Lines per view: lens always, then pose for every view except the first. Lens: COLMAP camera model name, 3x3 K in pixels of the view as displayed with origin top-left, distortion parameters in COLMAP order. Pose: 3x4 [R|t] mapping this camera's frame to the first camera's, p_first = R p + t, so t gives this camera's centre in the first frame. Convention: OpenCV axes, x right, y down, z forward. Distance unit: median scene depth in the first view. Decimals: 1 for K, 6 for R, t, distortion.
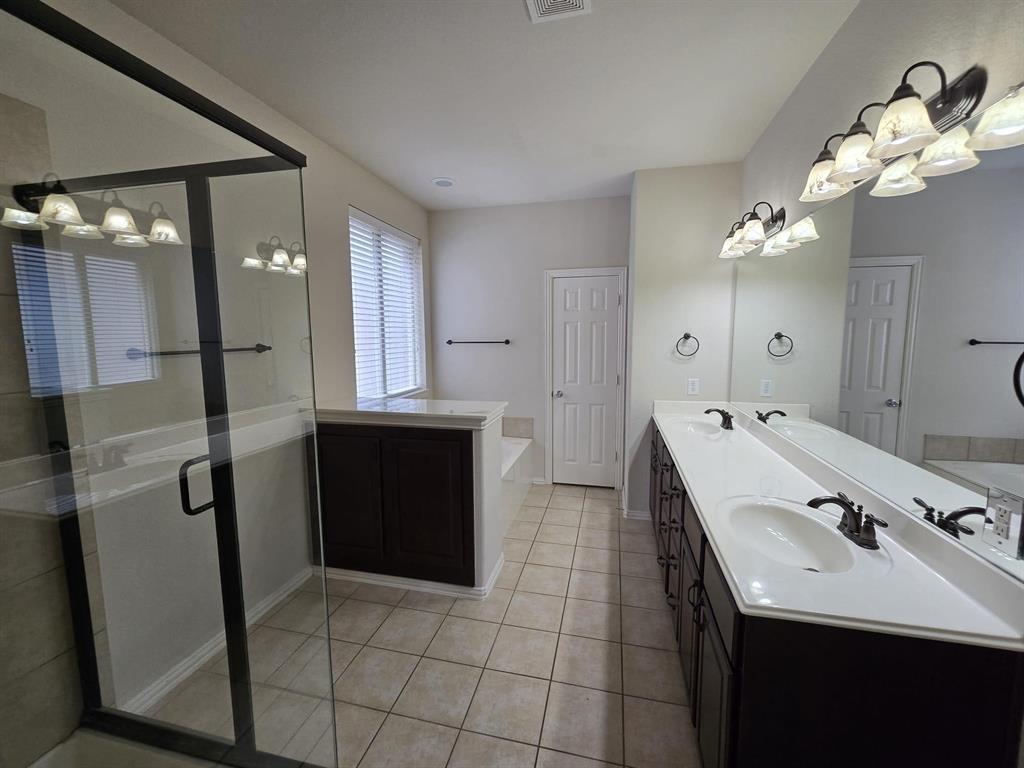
lens RADIAL K [[423.5, 0, 511.6], [0, 423.5, 380.4], [0, 0, 1]] dist [-0.006130, 0.002158]
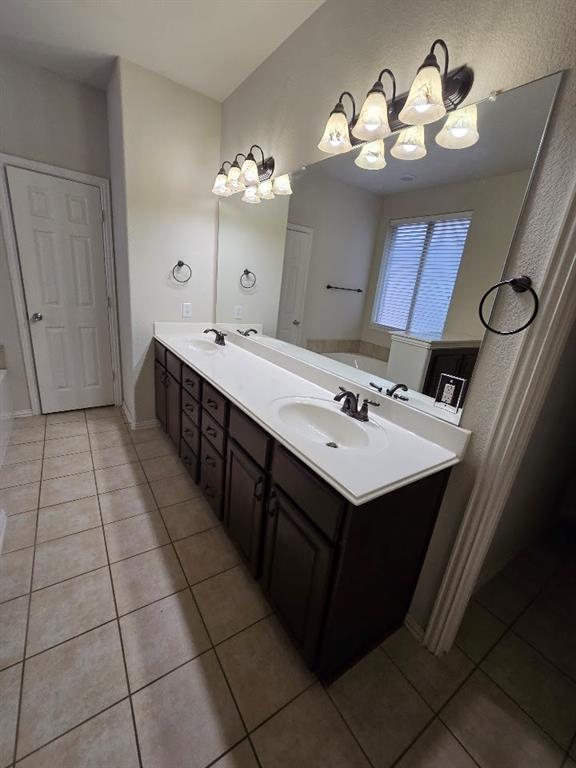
lens RADIAL K [[317.6, 0, 290.7], [0, 317.6, 383.9], [0, 0, 1]] dist [-0.006130, 0.002158]
pose [[0.669414, -0.153561, 0.726845, -0.055423], [-0.023097, 0.973628, 0.226971, 0.008571], [-0.742530, -0.168725, 0.648213, 0.209576]]
